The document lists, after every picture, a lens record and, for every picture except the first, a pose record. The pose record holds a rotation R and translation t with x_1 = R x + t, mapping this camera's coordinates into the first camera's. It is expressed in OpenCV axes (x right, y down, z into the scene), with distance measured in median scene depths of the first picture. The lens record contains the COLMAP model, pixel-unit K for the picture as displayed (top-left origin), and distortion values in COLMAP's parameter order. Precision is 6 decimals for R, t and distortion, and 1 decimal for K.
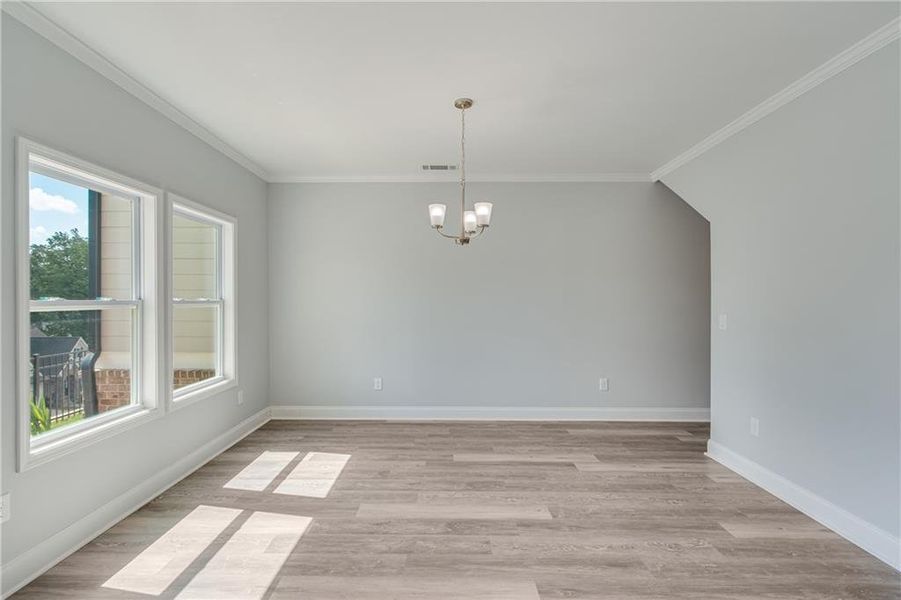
lens RADIAL K [[426.7, 0, 441.2], [0, 426.7, 302.0], [0, 0, 1]] dist [0.001004, 0.000016]
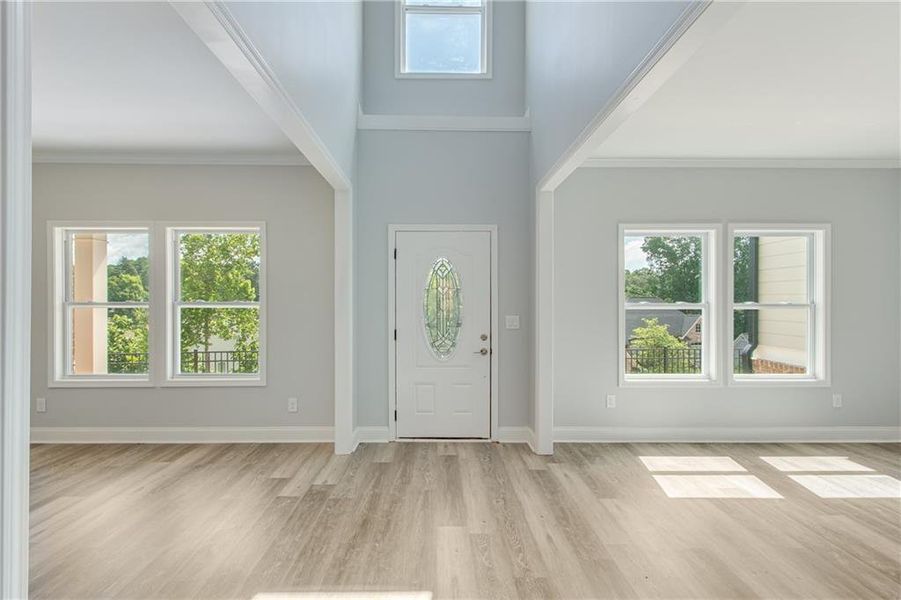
lens RADIAL K [[424.7, 0, 438.8], [0, 424.7, 295.9], [0, 0, 1]] dist [0.003733, 0.000256]
pose [[0.021082, -0.014490, -0.999673, 0.694235], [-0.007731, 0.999863, -0.014656, -0.001209], [0.999748, 0.008038, 0.020967, 0.056979]]
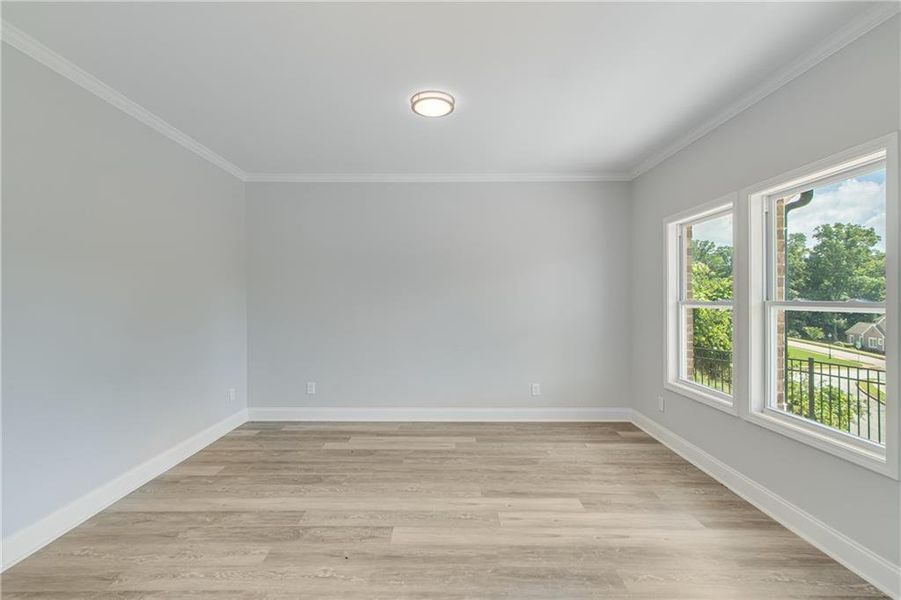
lens RADIAL K [[423.4, 0, 447.0], [0, 423.4, 298.6], [0, 0, 1]] dist [0.001814, 0.000103]
pose [[-0.999812, -0.002738, -0.019173, 0.019218], [-0.002860, 0.999976, 0.006334, -0.005010], [0.019155, 0.006387, -0.999796, 0.159733]]
